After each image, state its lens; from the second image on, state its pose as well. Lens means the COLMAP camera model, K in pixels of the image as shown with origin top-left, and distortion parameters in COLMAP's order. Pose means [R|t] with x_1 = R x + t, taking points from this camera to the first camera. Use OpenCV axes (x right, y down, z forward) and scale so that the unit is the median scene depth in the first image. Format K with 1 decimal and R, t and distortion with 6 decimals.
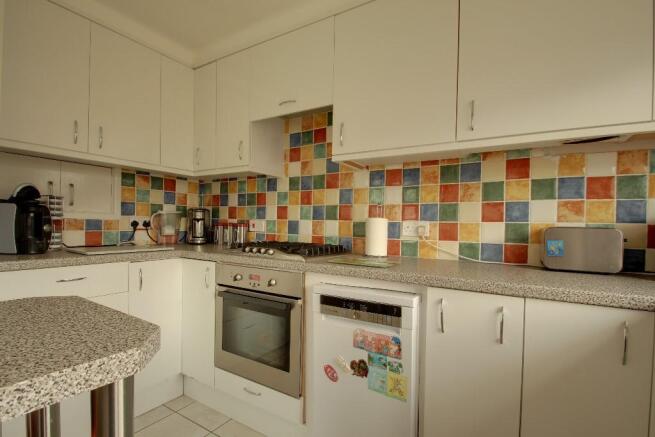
lens RADIAL K [[316.5, 0, 323.7], [0, 316.5, 223.9], [0, 0, 1]] dist [-0.000622, -0.000574]
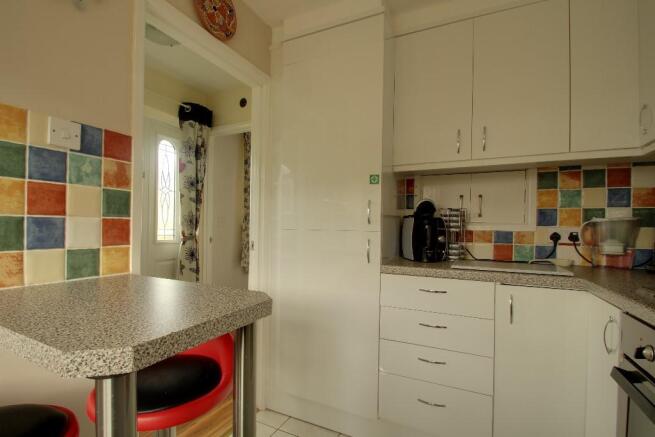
lens RADIAL K [[316.5, 0, 318.6], [0, 316.5, 229.4], [0, 0, 1]] dist [-0.000622, -0.000574]
pose [[0.111710, -0.013382, -0.993651, 0.071975], [-0.011788, 0.999821, -0.014791, 0.000268], [0.993671, 0.013366, 0.111532, 0.259202]]
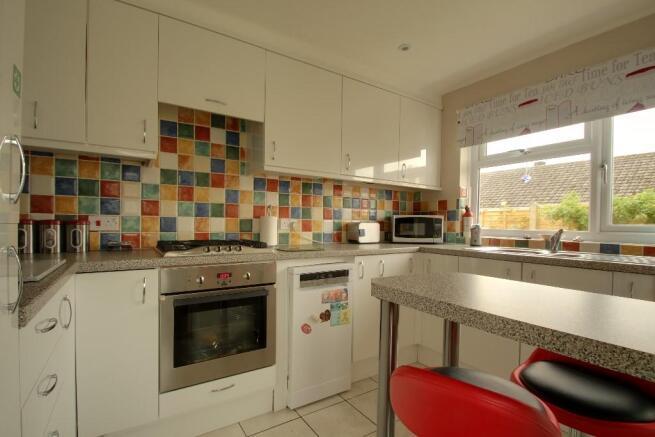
lens RADIAL K [[316.5, 0, 323.3], [0, 316.5, 220.9], [0, 0, 1]] dist [-0.000622, -0.000574]
pose [[0.416222, -0.007435, 0.909233, -1.123496], [-0.006986, 0.999911, 0.011375, -0.020098], [-0.909236, -0.011087, 0.416133, 0.328303]]
